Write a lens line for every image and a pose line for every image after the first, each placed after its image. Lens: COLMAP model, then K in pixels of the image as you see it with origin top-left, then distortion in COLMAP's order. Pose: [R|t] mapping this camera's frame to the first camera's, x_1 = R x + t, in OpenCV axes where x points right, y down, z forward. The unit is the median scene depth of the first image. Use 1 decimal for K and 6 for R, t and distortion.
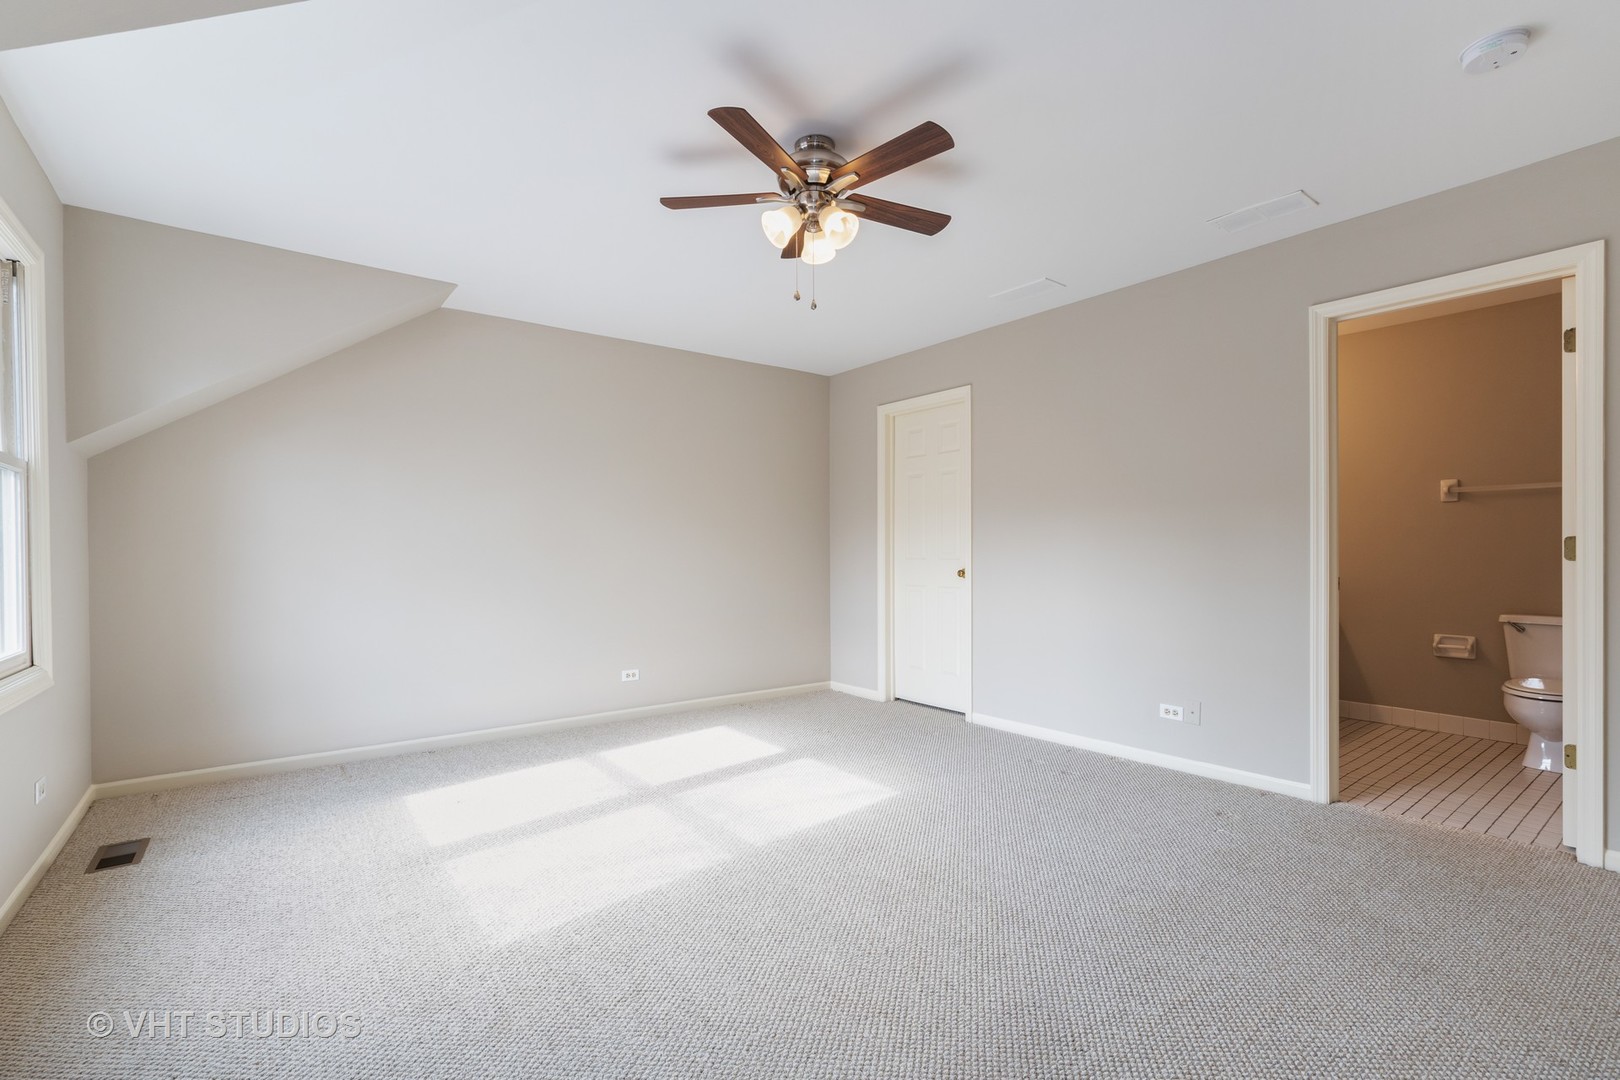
lens RADIAL K [[717.0, 0, 812.4], [0, 717.0, 557.7], [0, 0, 1]] dist [-0.000116, -0.000022]
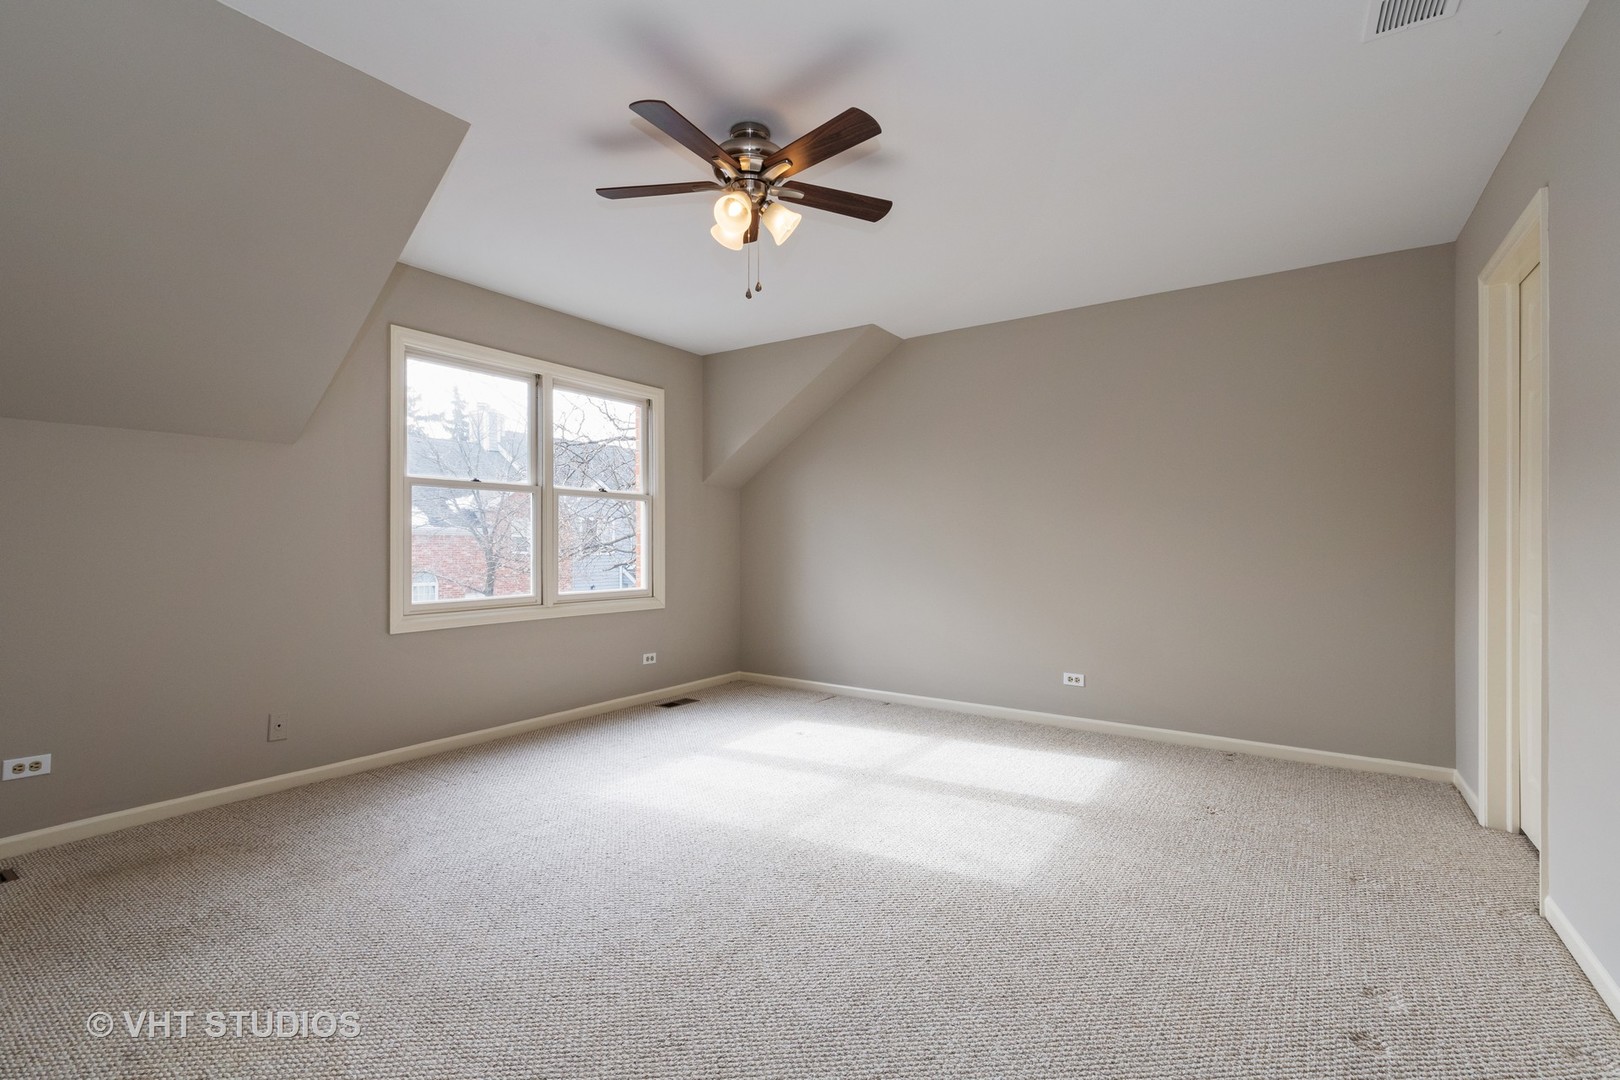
lens RADIAL K [[724.6, 0, 810.0], [0, 724.6, 540.0], [0, 0, 1]] dist [-0.000234, -0.000158]
pose [[0.324543, 0.006787, -0.945847, 0.890817], [-0.013466, 0.999906, 0.002555, -0.016534], [0.945775, 0.011908, 0.324604, 0.686582]]
